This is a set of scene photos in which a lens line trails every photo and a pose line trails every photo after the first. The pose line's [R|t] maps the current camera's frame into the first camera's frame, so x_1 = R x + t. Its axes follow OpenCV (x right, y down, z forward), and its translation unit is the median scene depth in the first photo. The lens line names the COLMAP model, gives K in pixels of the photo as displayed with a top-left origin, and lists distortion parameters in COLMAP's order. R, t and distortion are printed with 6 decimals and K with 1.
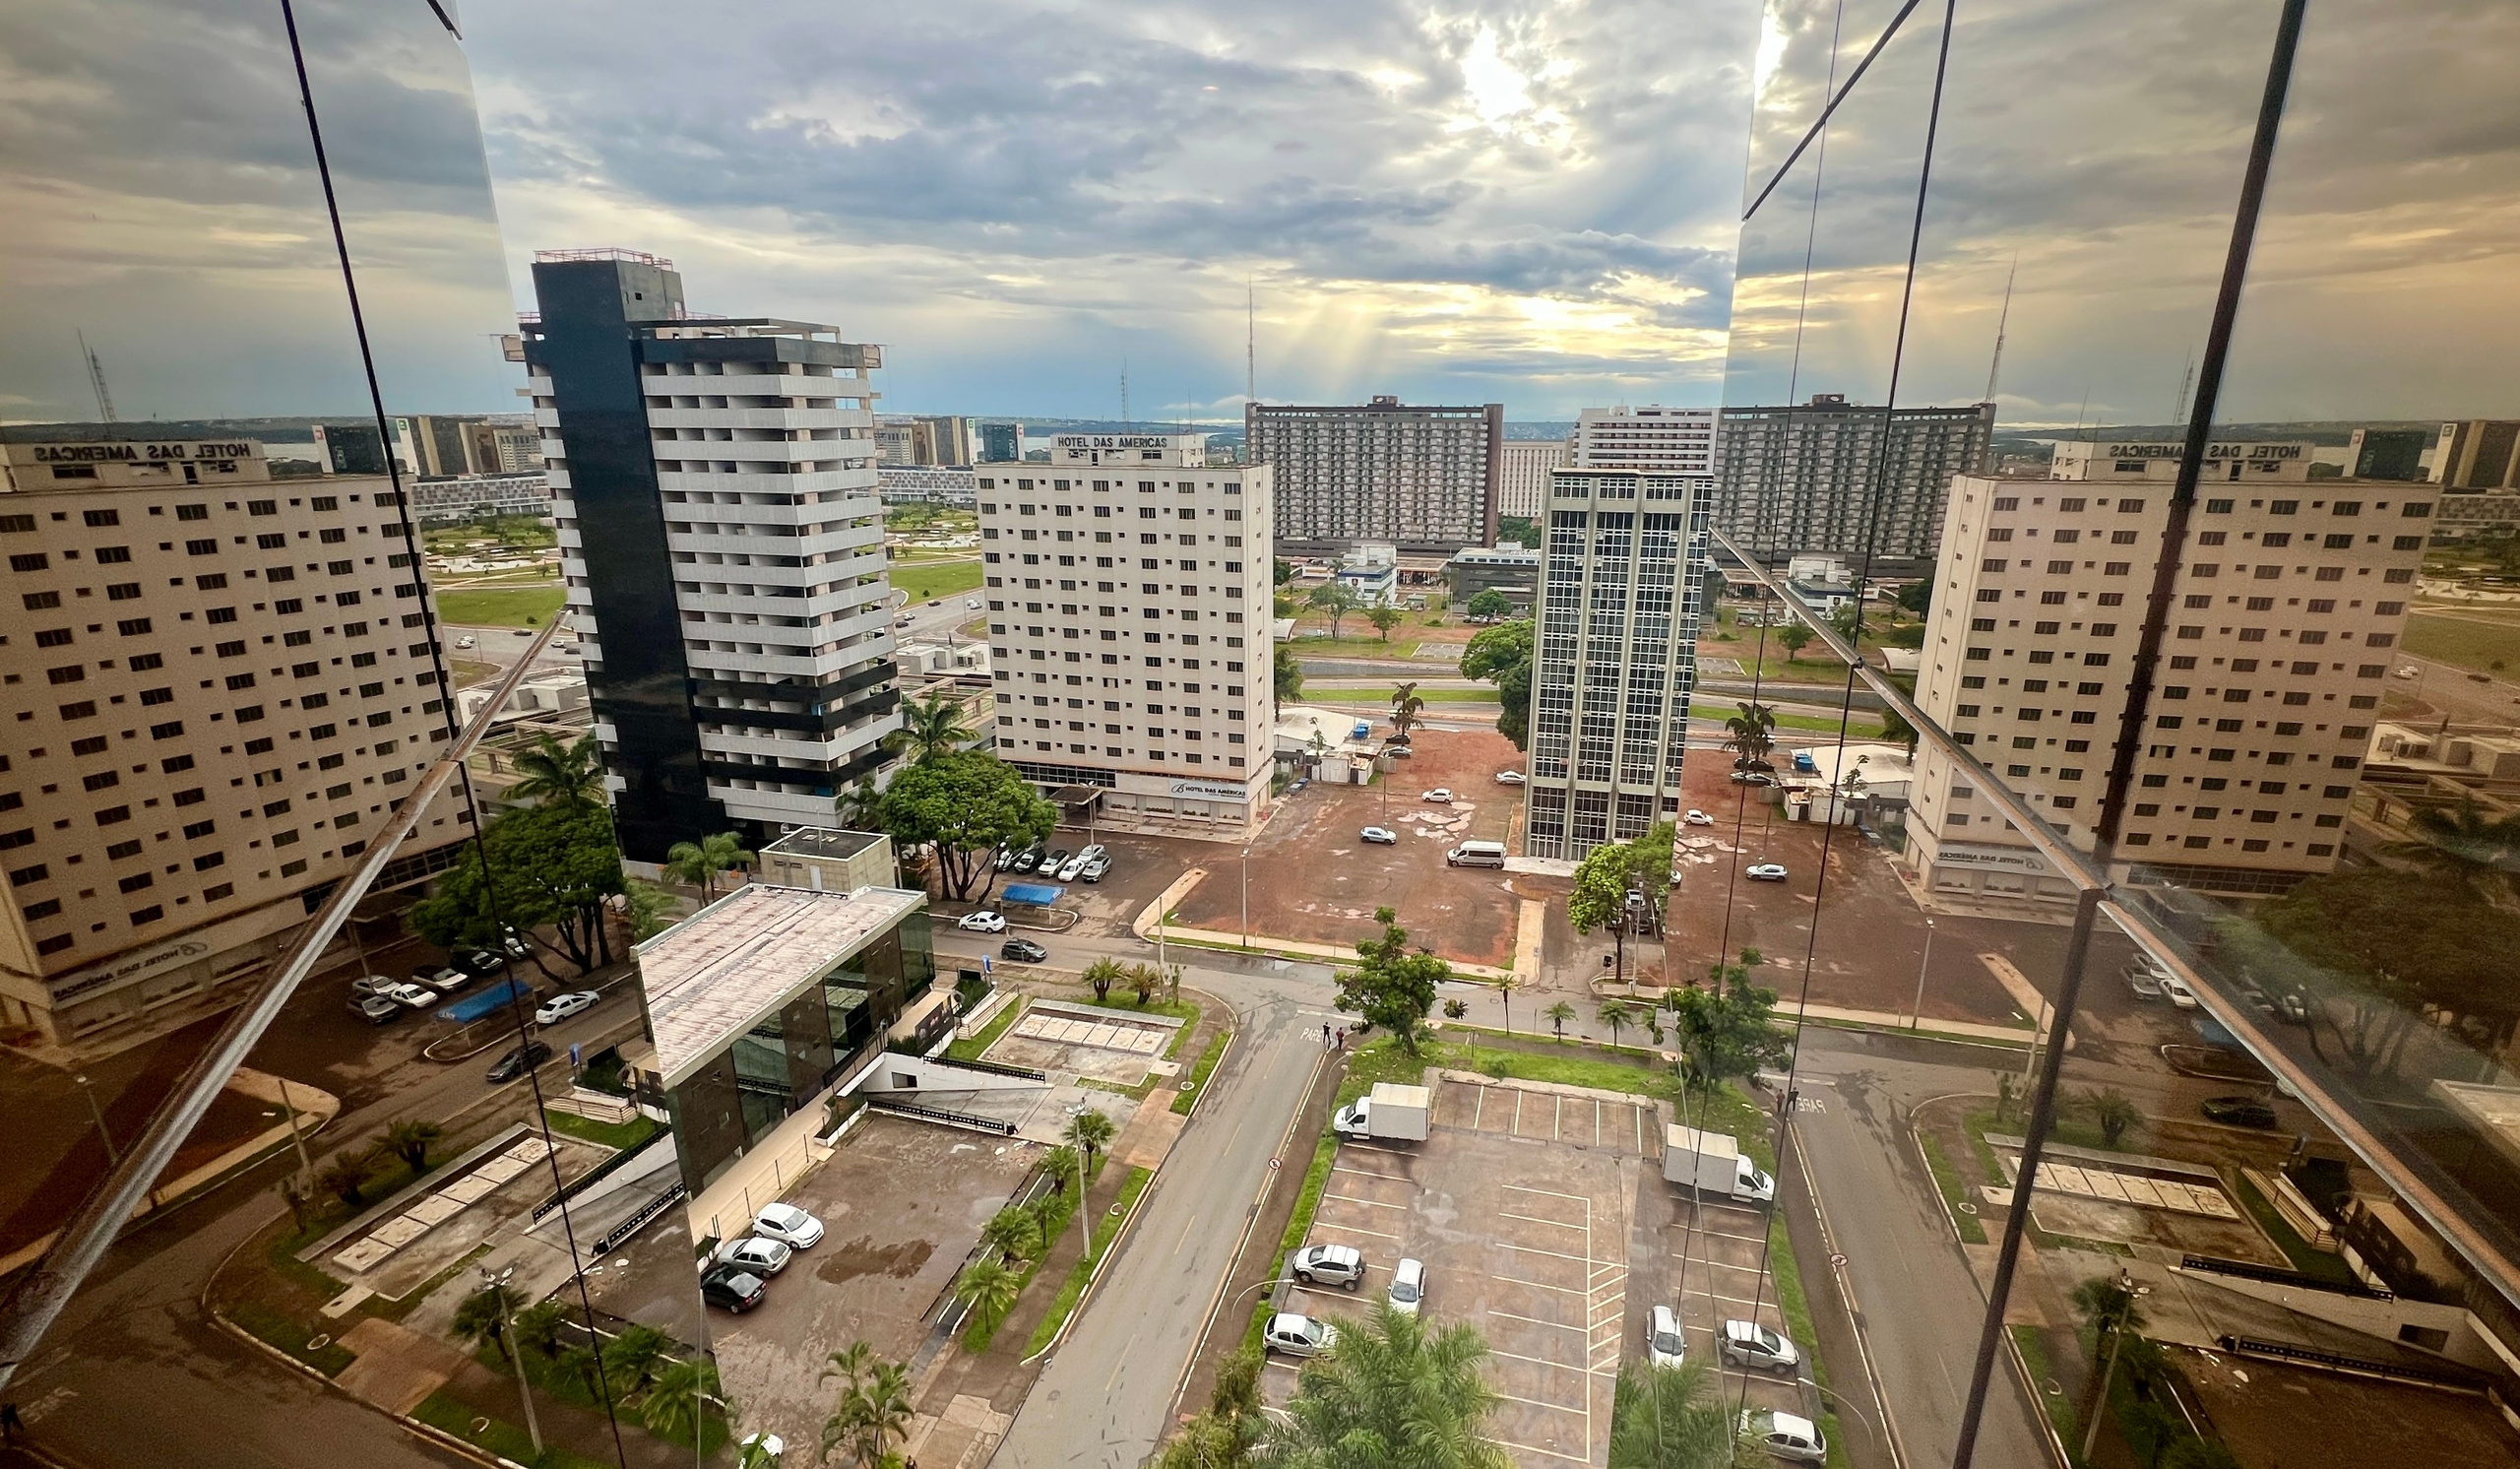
lens RADIAL K [[1090.8, 0, 1277.2], [0, 1090.8, 738.9], [0, 0, 1]] dist [0.000779, 0.000744]
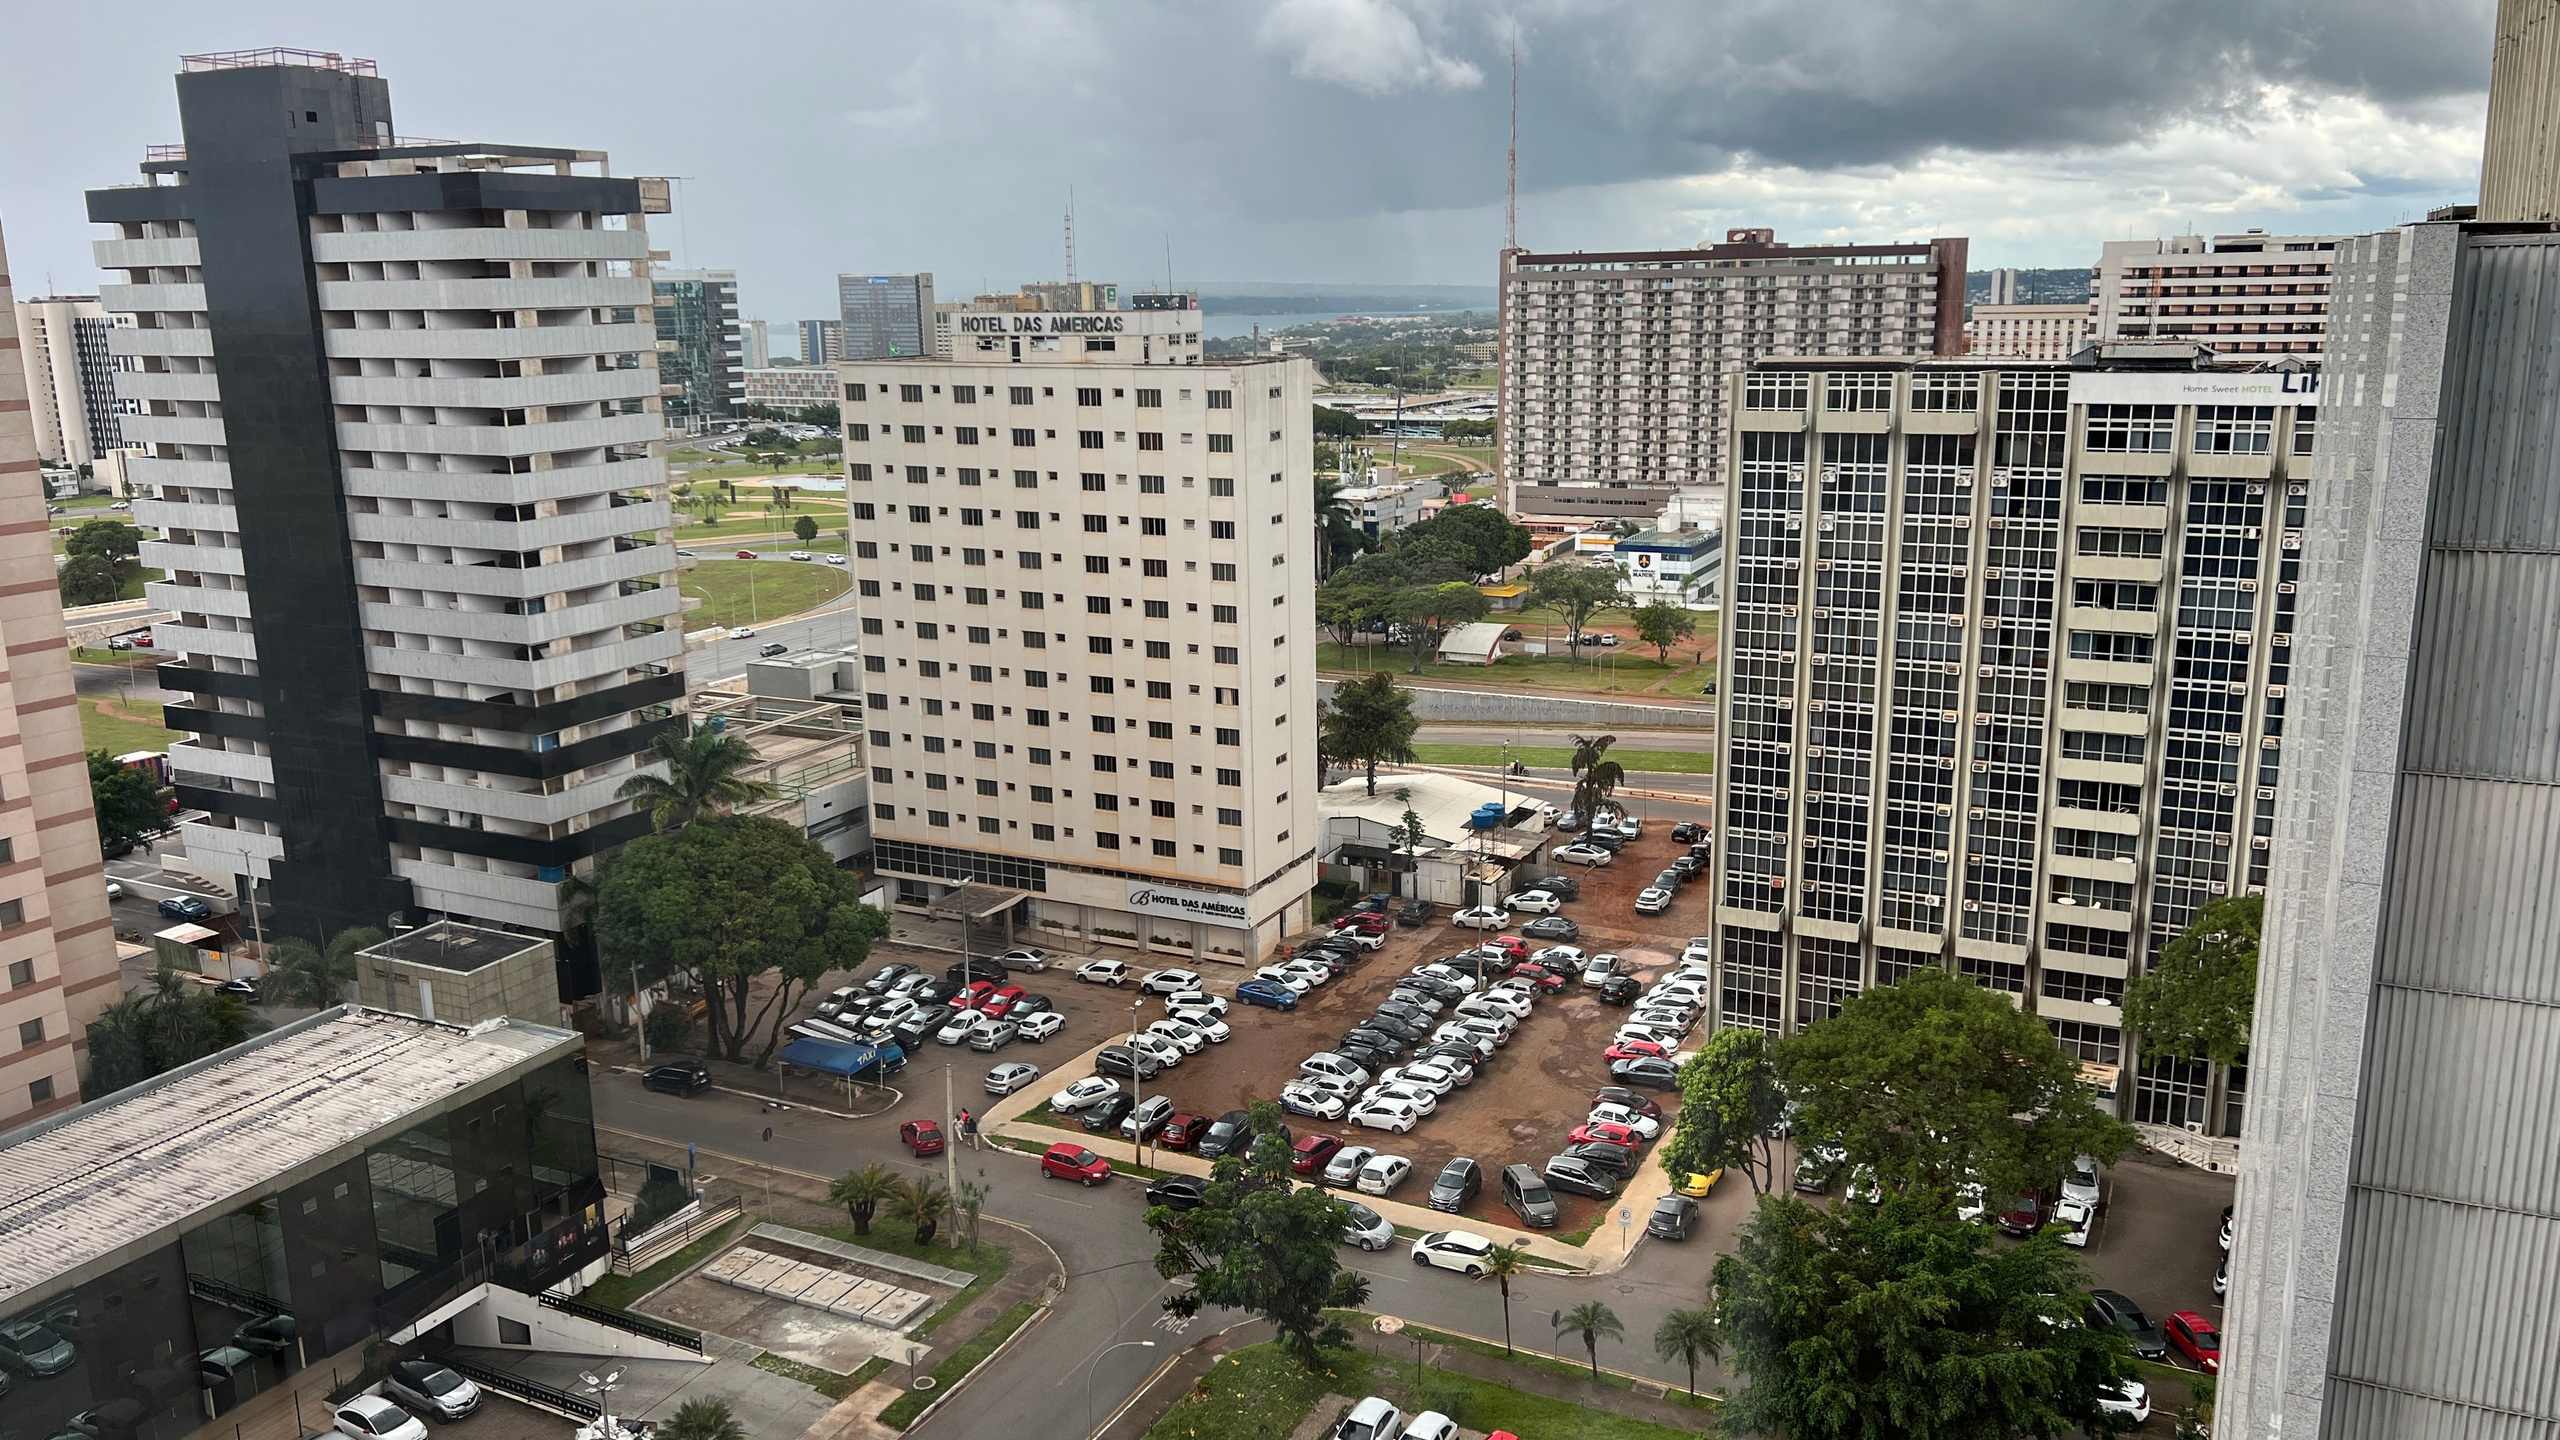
lens RADIAL K [[1927.7, 0, 1277.7], [0, 1927.7, 719.0], [0, 0, 1]] dist [0.060830, -0.035440]
pose [[0.975178, 0.028926, -0.219527, 0.239828], [-0.042432, 0.997469, -0.057057, 0.005544], [0.217321, 0.064955, 0.973937, -0.014350]]
